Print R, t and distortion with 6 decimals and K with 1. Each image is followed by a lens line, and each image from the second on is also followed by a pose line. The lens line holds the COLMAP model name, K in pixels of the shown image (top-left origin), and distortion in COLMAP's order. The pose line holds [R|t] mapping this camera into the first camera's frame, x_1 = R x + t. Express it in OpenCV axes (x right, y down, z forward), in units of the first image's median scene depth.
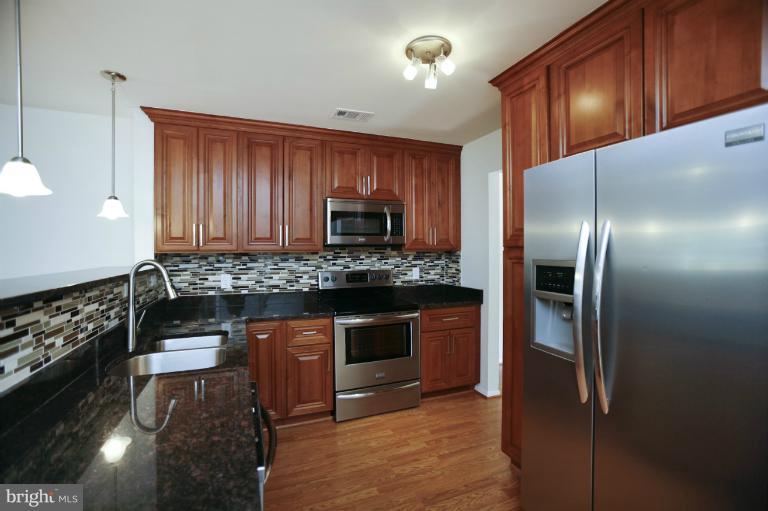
lens RADIAL K [[353.1, 0, 380.3], [0, 353.1, 251.7], [0, 0, 1]] dist [-0.063275, 0.032435]
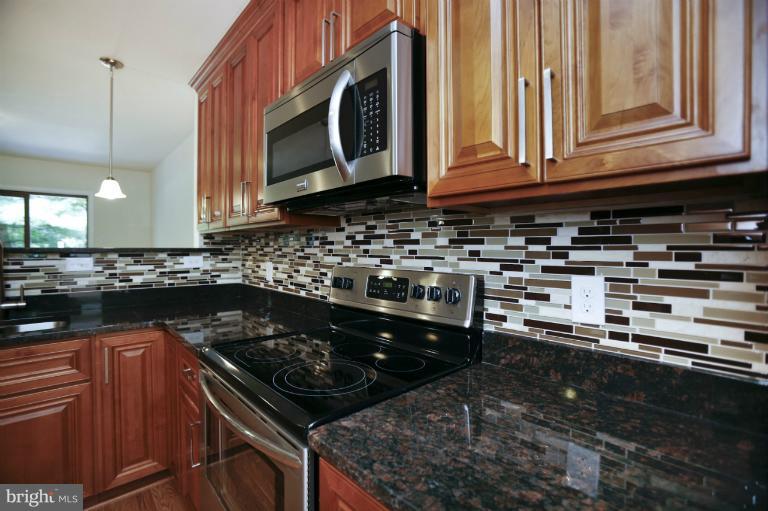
lens RADIAL K [[359.2, 0, 382.8], [0, 359.2, 252.2], [0, 0, 1]] dist [-0.083355, 0.045498]
pose [[0.333811, 0.014311, -0.942531, 0.365220], [-0.007580, 0.999893, 0.012497, 0.034026], [0.942609, 0.002973, 0.333884, 1.014889]]
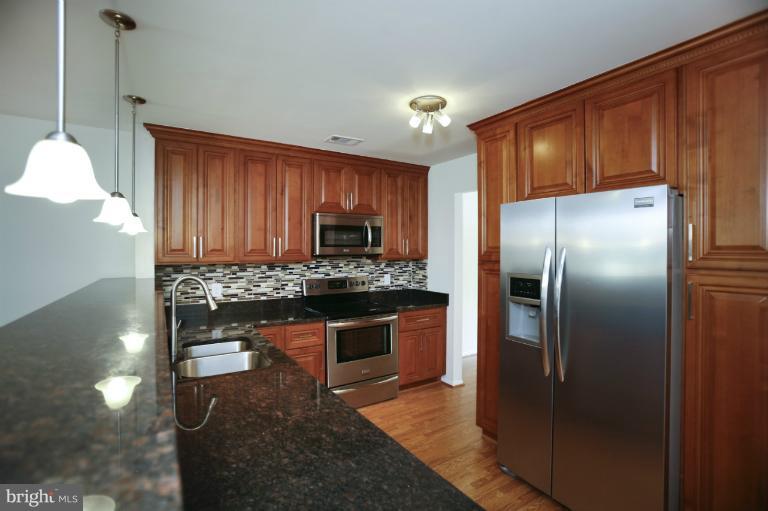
lens RADIAL K [[359.2, 0, 382.8], [0, 359.2, 252.2], [0, 0, 1]] dist [-0.083355, 0.045498]
pose [[0.983444, 0.002190, 0.181197, -0.151684], [-0.002001, 0.999997, -0.001223, -0.029248], [-0.181199, 0.000840, 0.983446, -0.132523]]
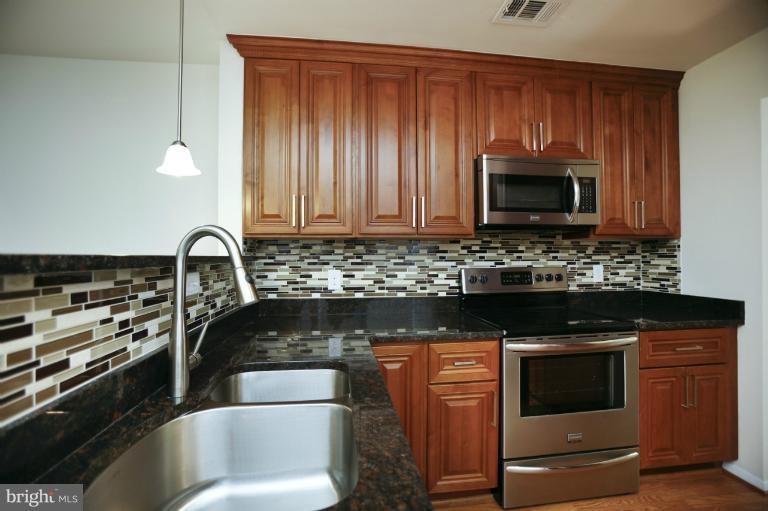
lens RADIAL K [[359.2, 0, 382.8], [0, 359.2, 252.2], [0, 0, 1]] dist [-0.083355, 0.045498]
pose [[0.967647, -0.003354, -0.252286, -0.166594], [-0.000762, 0.999868, -0.016214, 0.041205], [0.252307, 0.015882, 0.967517, 0.321922]]
